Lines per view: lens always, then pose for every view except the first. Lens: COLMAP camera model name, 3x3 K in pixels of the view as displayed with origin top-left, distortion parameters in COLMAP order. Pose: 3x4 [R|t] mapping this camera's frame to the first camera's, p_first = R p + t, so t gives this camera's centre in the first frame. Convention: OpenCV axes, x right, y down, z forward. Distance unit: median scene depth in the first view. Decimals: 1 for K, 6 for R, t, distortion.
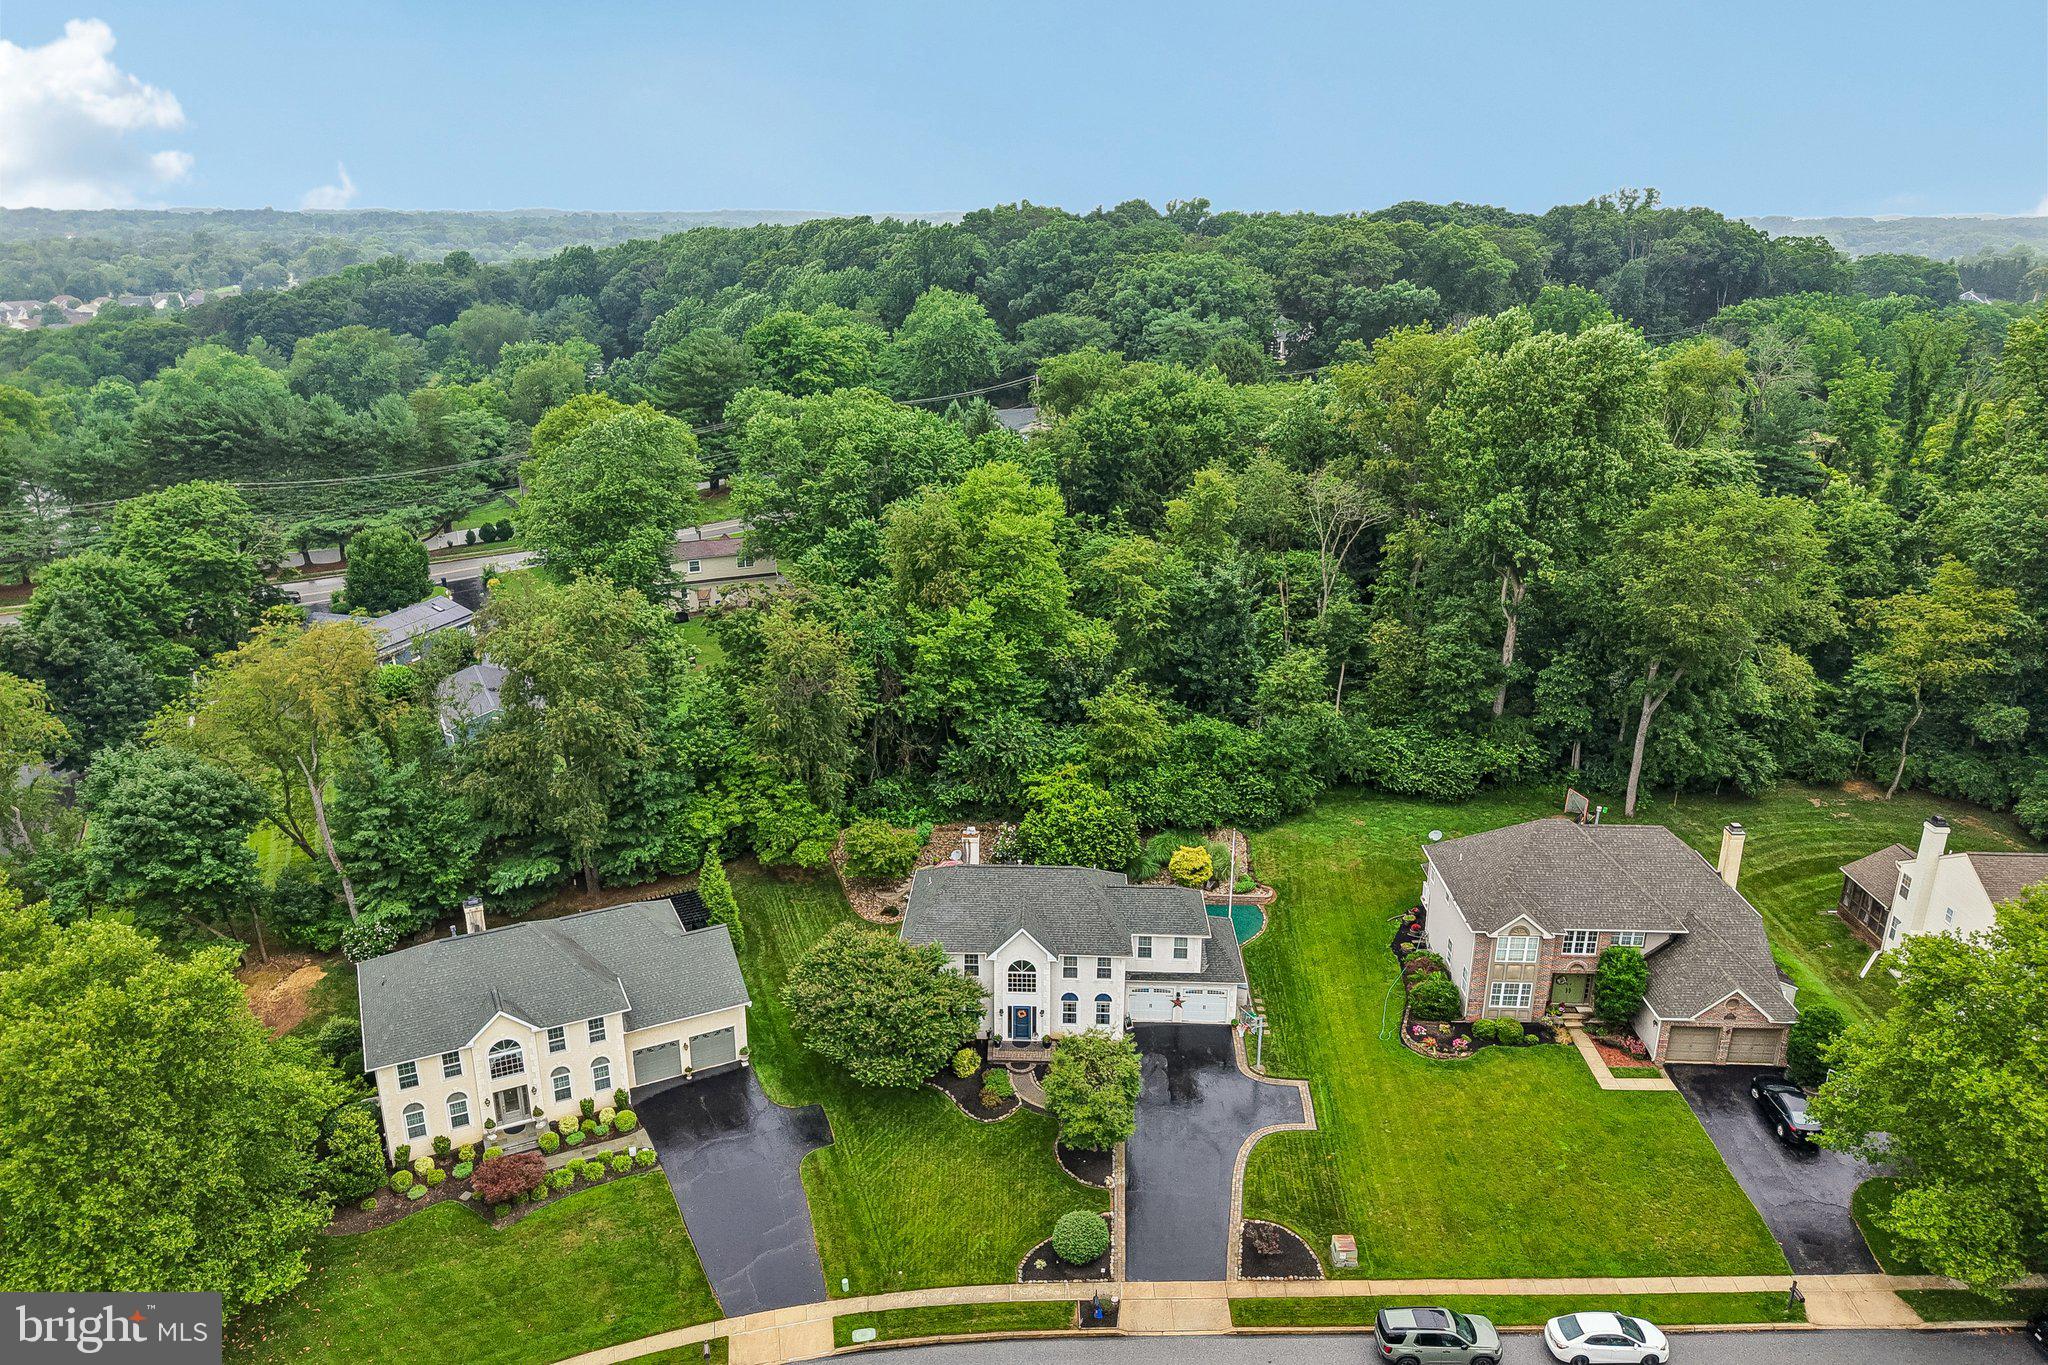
lens RADIAL K [[1367.0, 0, 1022.2], [0, 1367.0, 676.6], [0, 0, 1]] dist [0.030861, -0.032588]
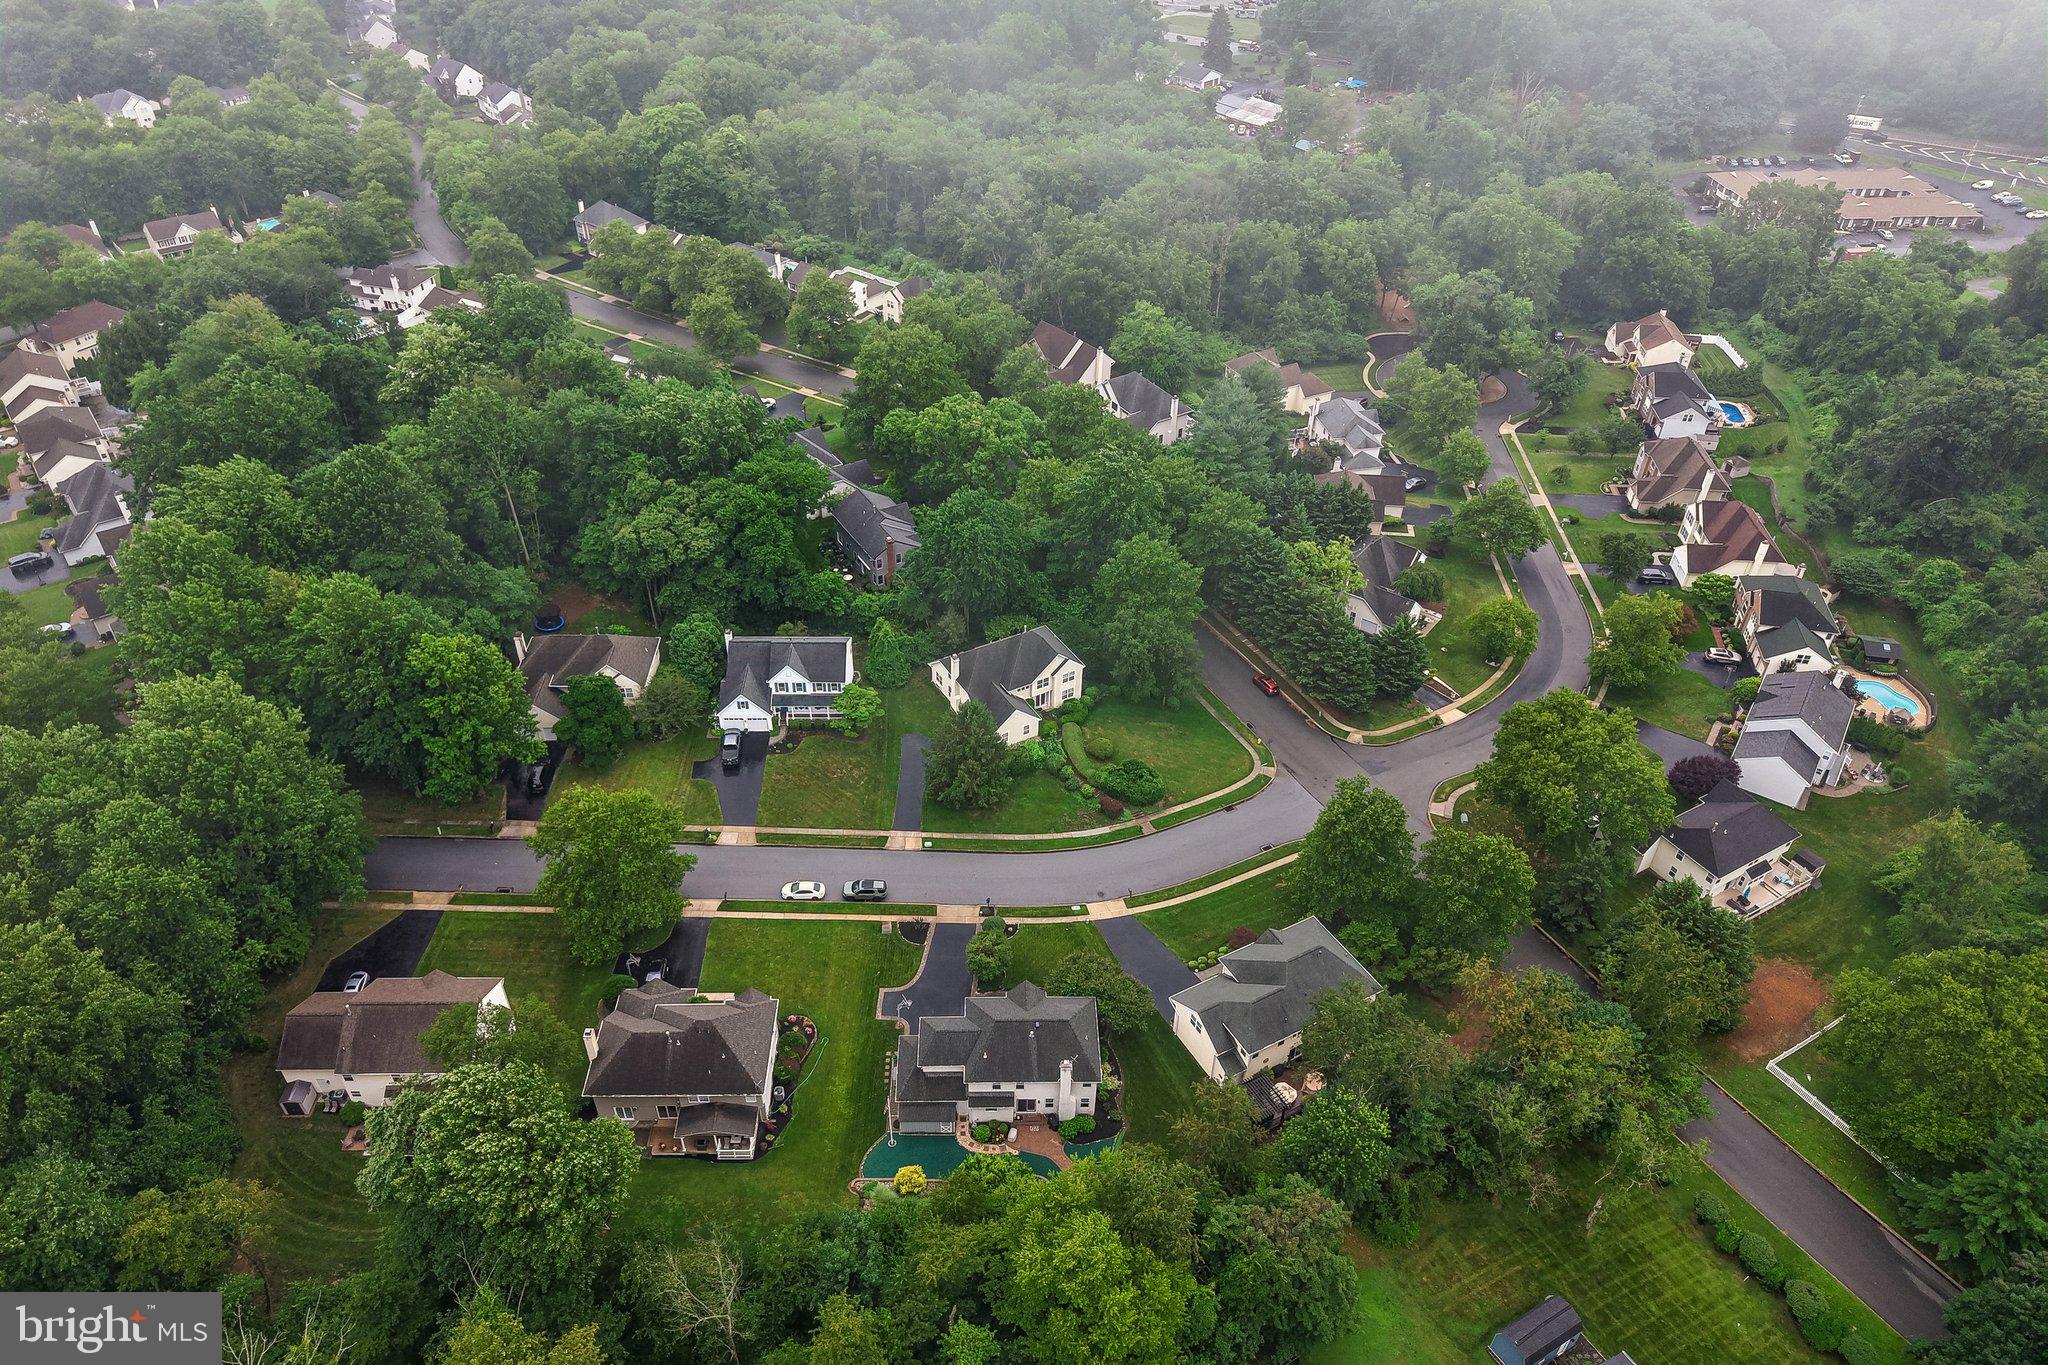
lens RADIAL K [[1367.0, 0, 1026.3], [0, 1367.0, 681.0], [0, 0, 1]] dist [0.030861, -0.032588]
pose [[-0.998477, 0.020246, -0.051328, 0.085817], [-0.031593, 0.552895, 0.832652, -1.559326], [0.045237, 0.833005, -0.551413, 1.667075]]
